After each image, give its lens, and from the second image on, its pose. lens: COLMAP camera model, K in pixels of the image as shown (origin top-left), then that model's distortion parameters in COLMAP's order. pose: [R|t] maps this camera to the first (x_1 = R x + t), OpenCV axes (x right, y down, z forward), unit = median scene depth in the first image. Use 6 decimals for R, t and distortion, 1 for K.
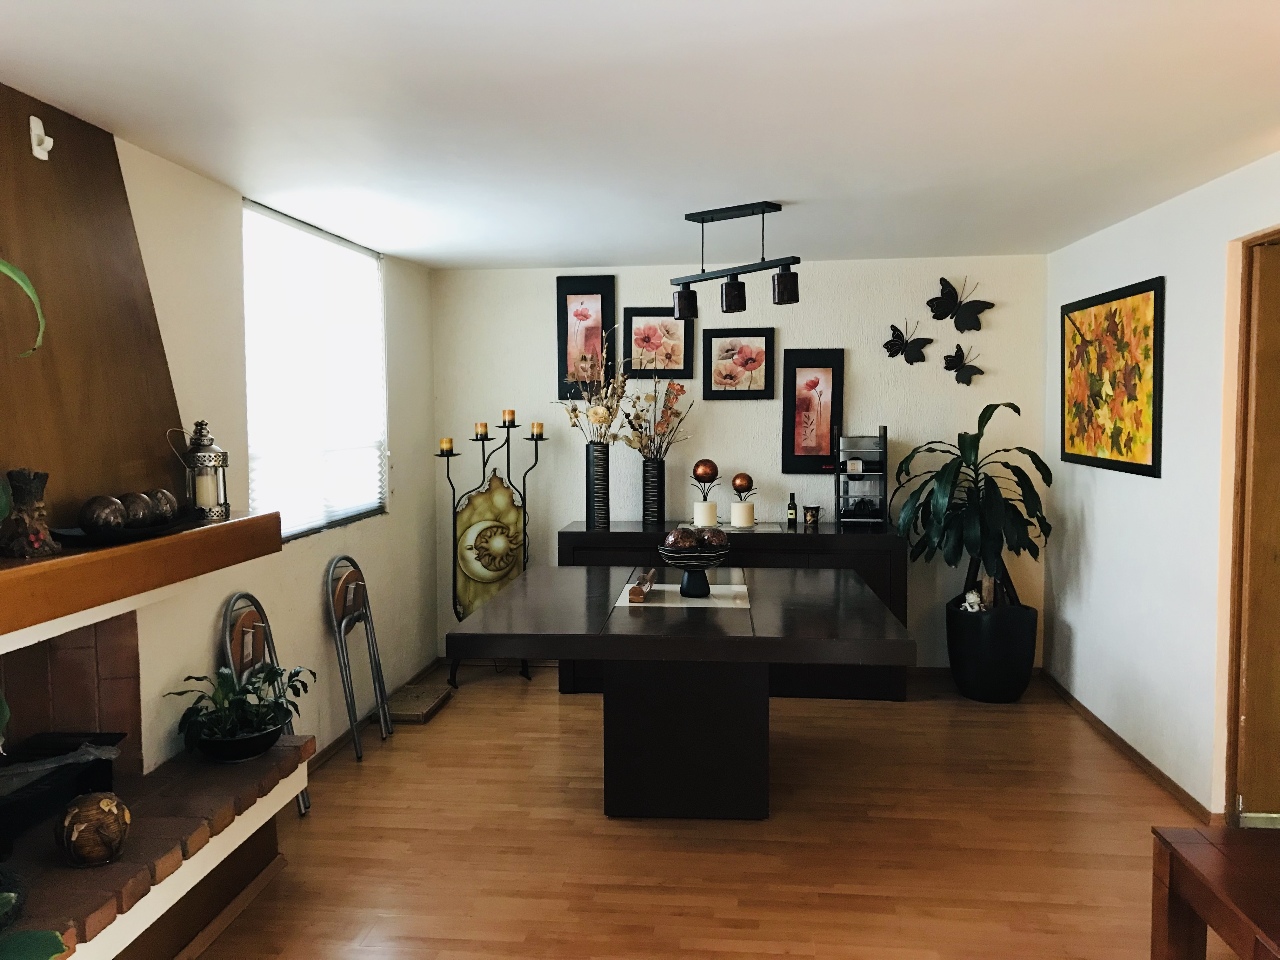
lens RADIAL K [[1055.5, 0, 637.7], [0, 1055.5, 471.1], [0, 0, 1]] dist [0.080668, -0.125478]
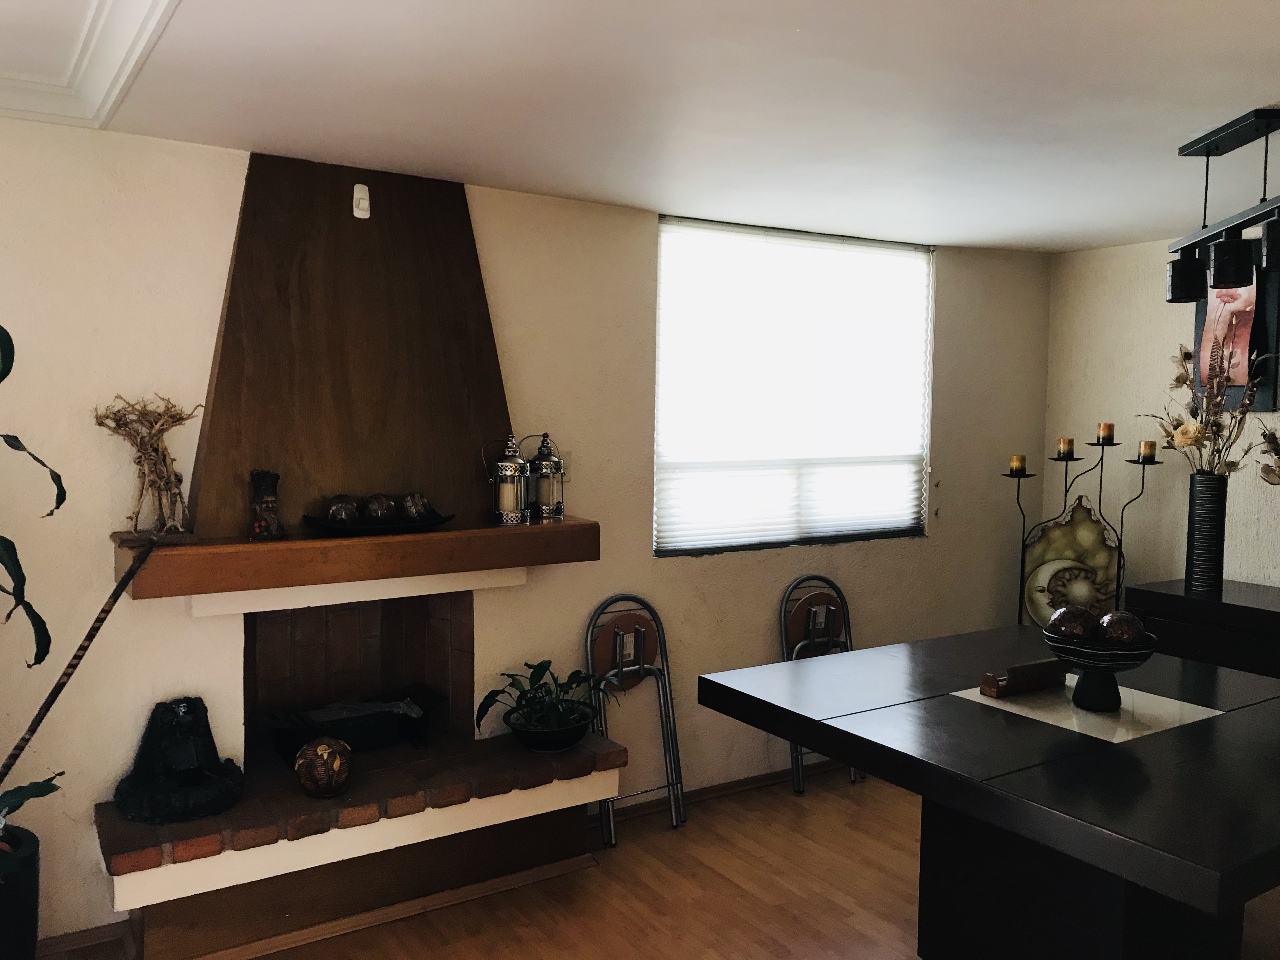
lens RADIAL K [[1055.5, 0, 637.7], [0, 1055.5, 471.1], [0, 0, 1]] dist [0.080668, -0.125478]
pose [[0.612240, 0.065329, -0.787969, 0.297007], [-0.059640, 0.997557, 0.036366, -0.031001], [0.788420, 0.024730, 0.614641, 0.241607]]
